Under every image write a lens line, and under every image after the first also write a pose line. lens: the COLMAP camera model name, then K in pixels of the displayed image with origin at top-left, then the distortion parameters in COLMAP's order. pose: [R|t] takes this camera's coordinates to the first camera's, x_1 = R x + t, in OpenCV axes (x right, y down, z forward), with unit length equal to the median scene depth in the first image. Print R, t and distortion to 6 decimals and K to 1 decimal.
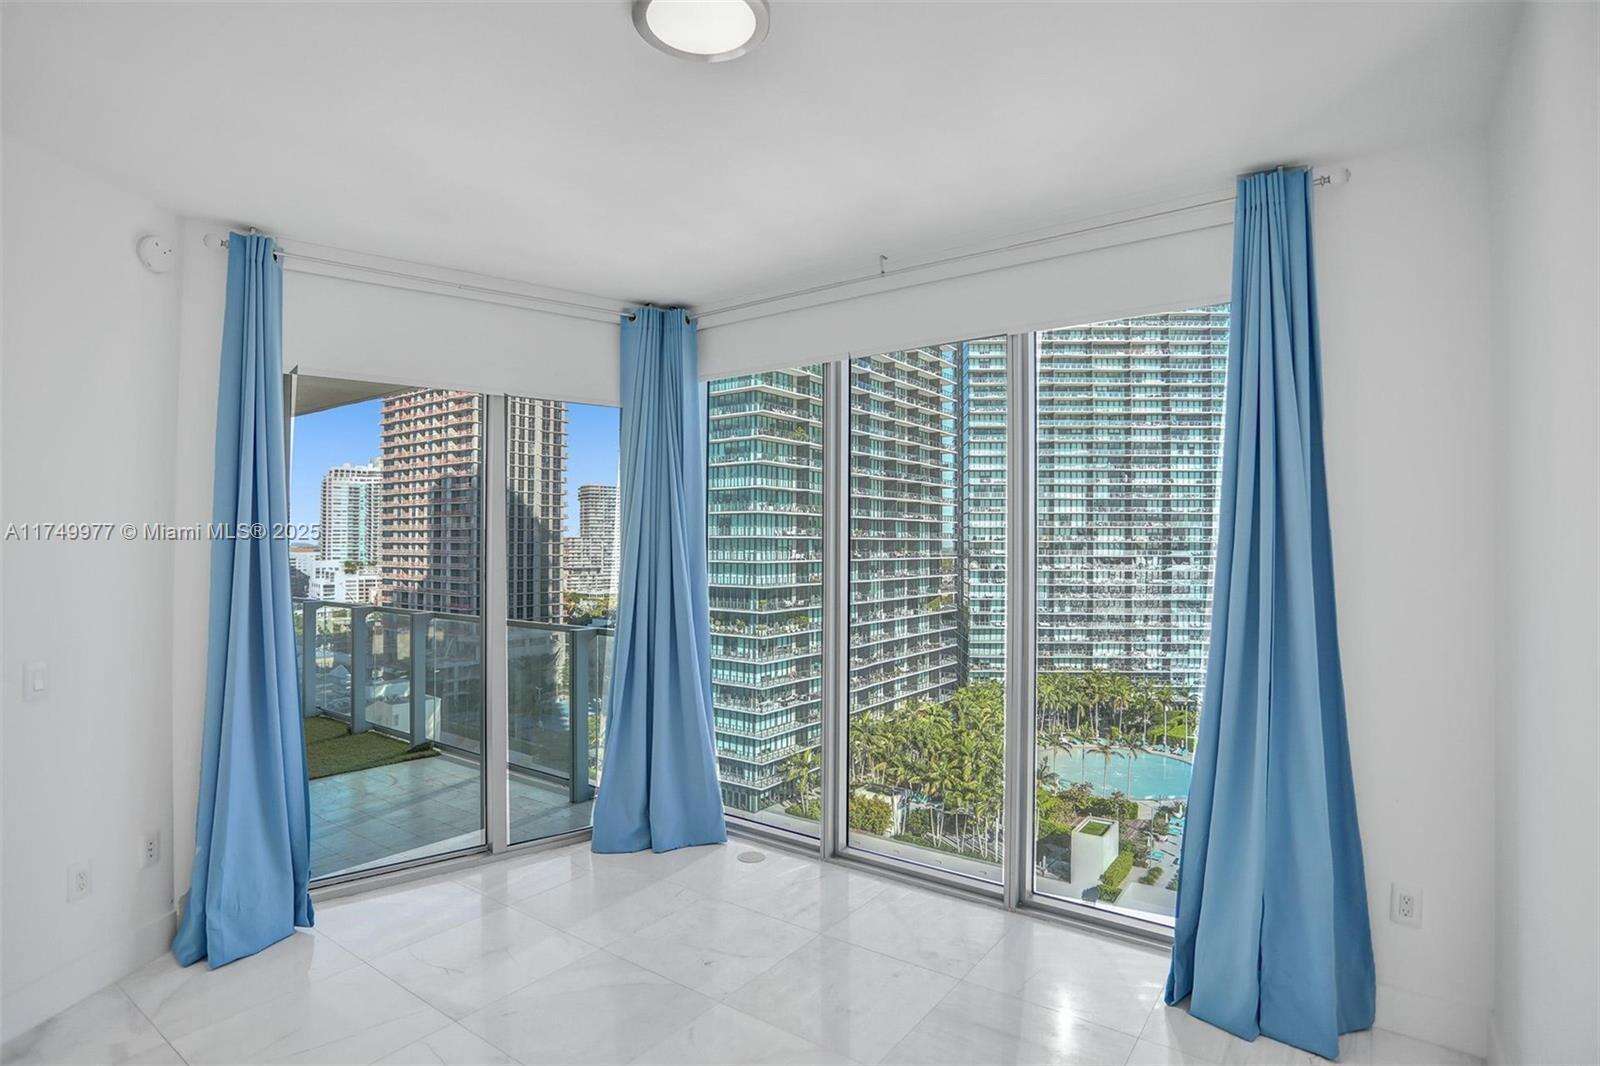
lens RADIAL K [[818.2, 0, 808.3], [0, 818.2, 531.5], [0, 0, 1]] dist [-0.066662, 0.030809]
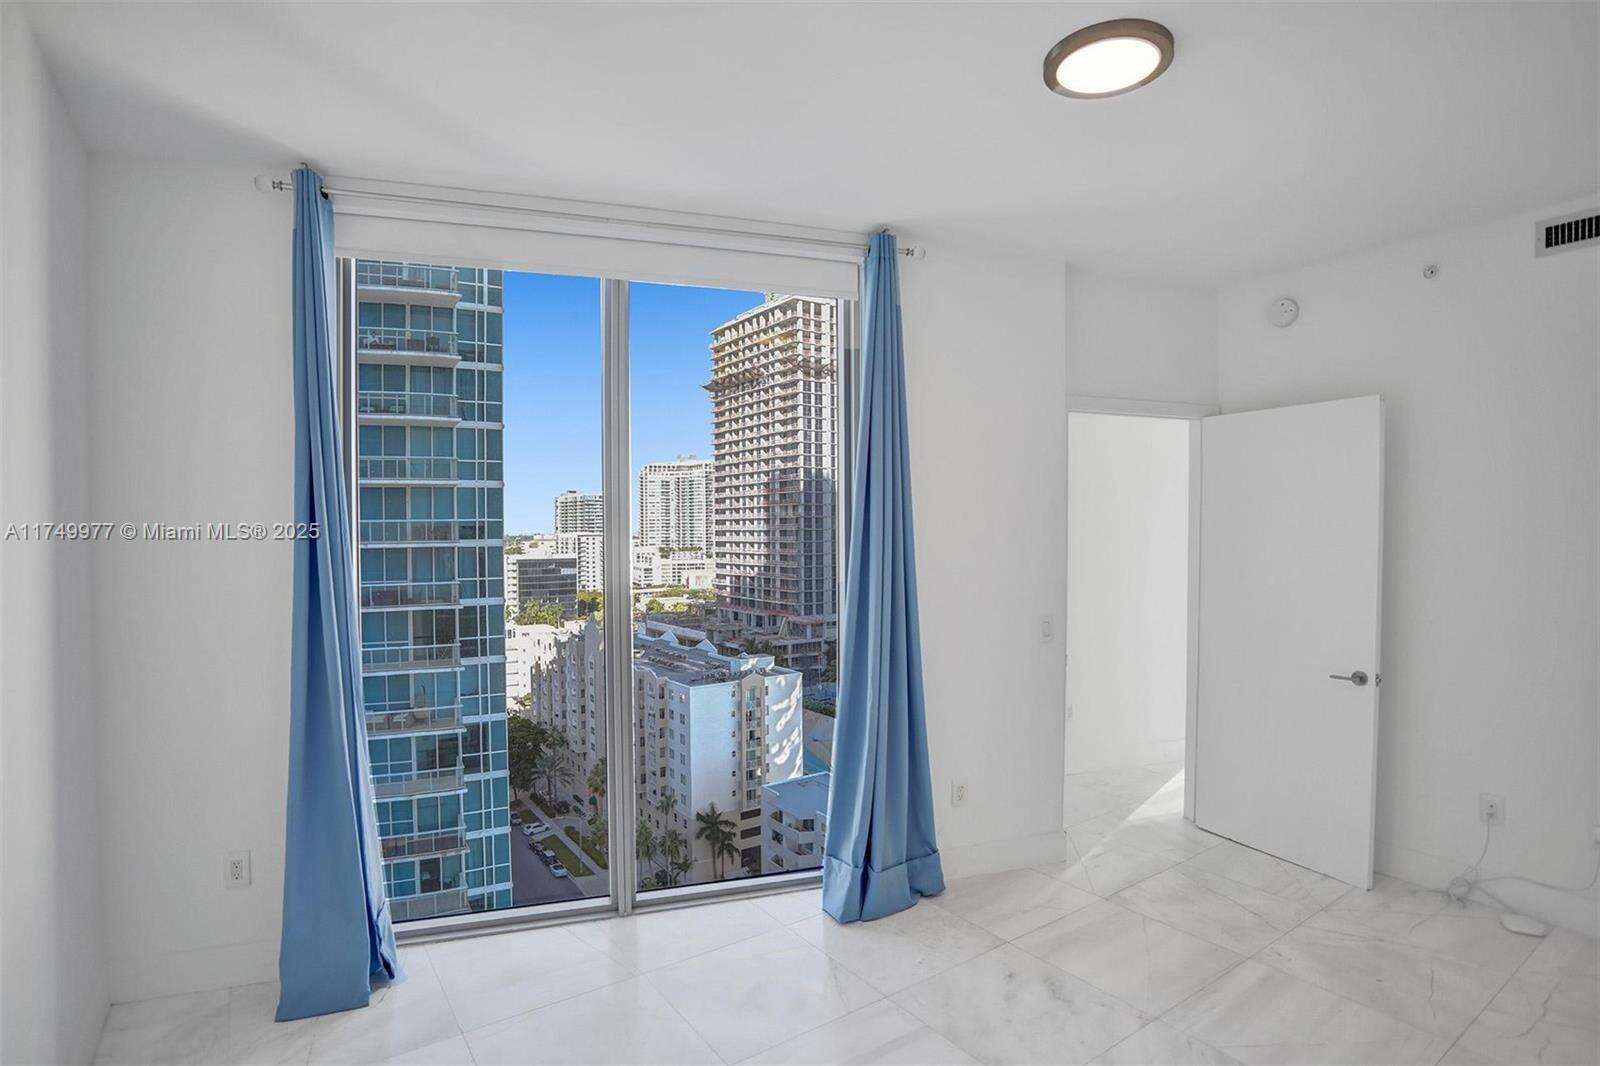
lens RADIAL K [[818.2, 0, 765.2], [0, 818.2, 540.1], [0, 0, 1]] dist [-0.066662, 0.030809]
pose [[0.943666, -0.003797, -0.330877, -0.095238], [0.013081, 0.999581, 0.025837, -0.000707], [0.330640, -0.028709, 0.943320, -0.035995]]
